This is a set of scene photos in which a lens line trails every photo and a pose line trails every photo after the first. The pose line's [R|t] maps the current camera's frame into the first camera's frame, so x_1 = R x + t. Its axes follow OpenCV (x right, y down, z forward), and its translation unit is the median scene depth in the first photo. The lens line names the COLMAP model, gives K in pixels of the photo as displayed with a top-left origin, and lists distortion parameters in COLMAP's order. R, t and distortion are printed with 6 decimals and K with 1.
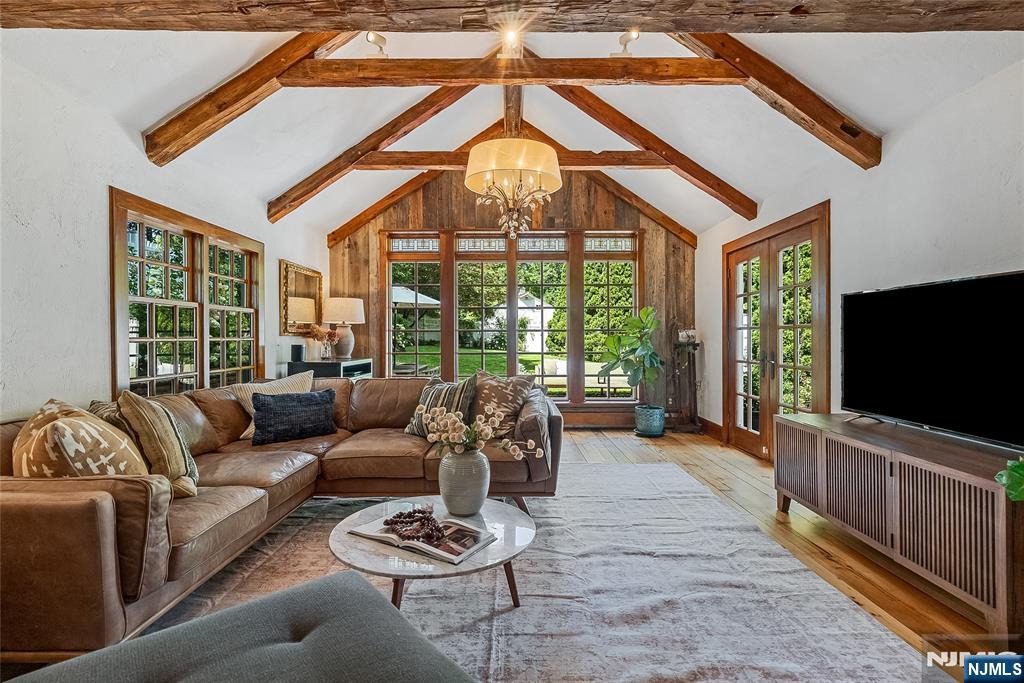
lens RADIAL K [[475.8, 0, 513.9], [0, 475.8, 338.8], [0, 0, 1]] dist [-0.001781, 0.000080]
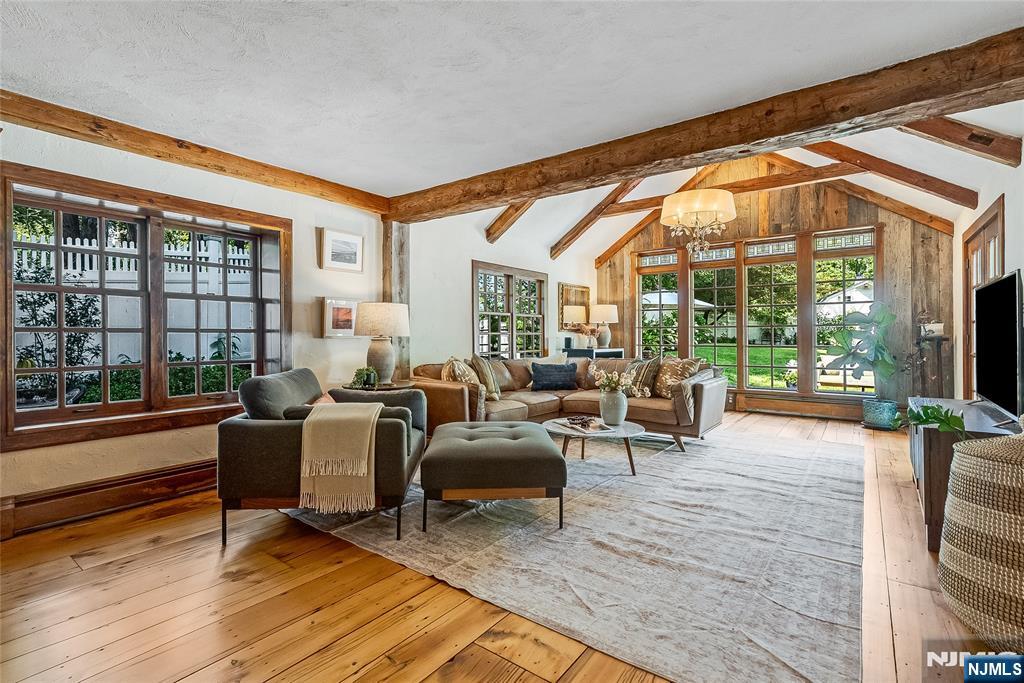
lens RADIAL K [[483.7, 0, 510.5], [0, 483.7, 338.5], [0, 0, 1]] dist [-0.000015, 0.000147]
pose [[0.796510, 0.002840, -0.604618, 0.342292], [-0.001770, 0.999996, 0.002365, 0.012537], [0.604622, -0.000814, 0.796512, -0.354709]]
